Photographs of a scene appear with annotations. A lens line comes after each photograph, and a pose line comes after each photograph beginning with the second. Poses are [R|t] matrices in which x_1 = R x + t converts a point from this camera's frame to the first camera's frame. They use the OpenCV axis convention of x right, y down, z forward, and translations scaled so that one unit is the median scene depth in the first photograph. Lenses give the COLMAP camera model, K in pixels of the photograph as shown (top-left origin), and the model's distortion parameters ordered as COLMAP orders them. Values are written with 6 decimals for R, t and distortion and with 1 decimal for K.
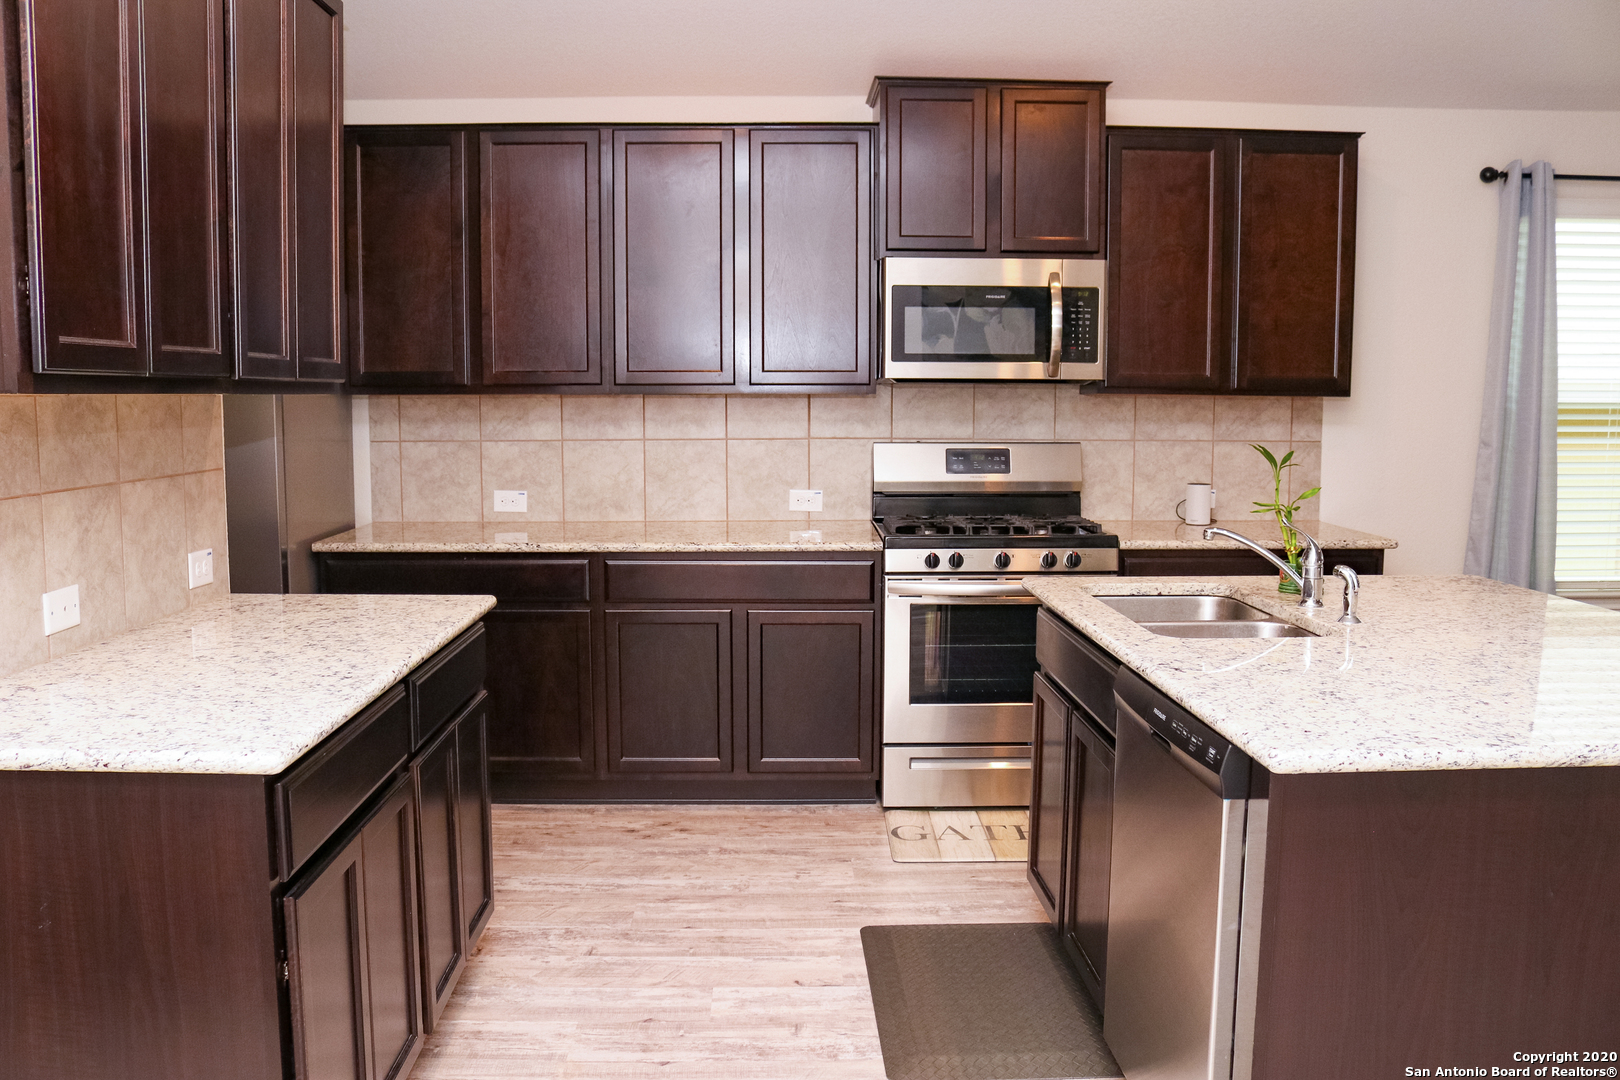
lens RADIAL K [[1320.1, 0, 776.9], [0, 1320.1, 537.0], [0, 0, 1]] dist [-0.151643, 0.104681]
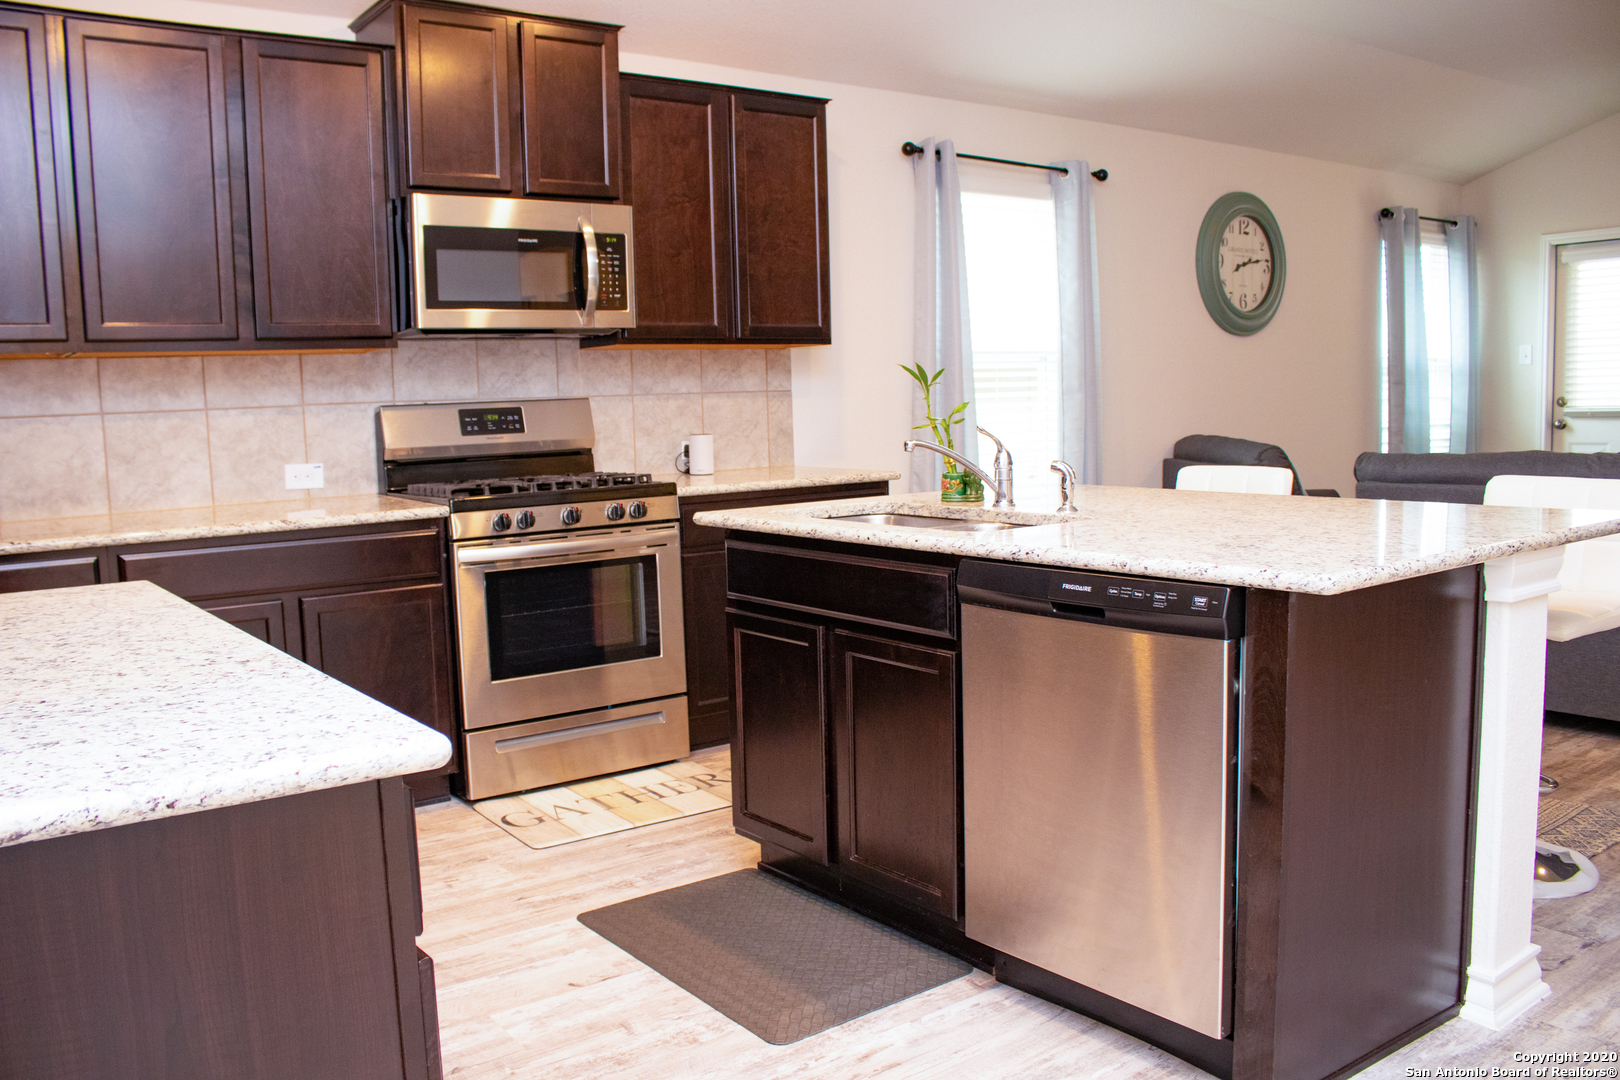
lens RADIAL K [[1320.1, 0, 777.1], [0, 1320.1, 540.4], [0, 0, 1]] dist [-0.151643, 0.104681]
pose [[0.819164, -0.085821, 0.567103, -0.232075], [0.088313, 0.995824, 0.023135, 0.024571], [-0.566720, 0.031131, 0.823322, 0.131254]]
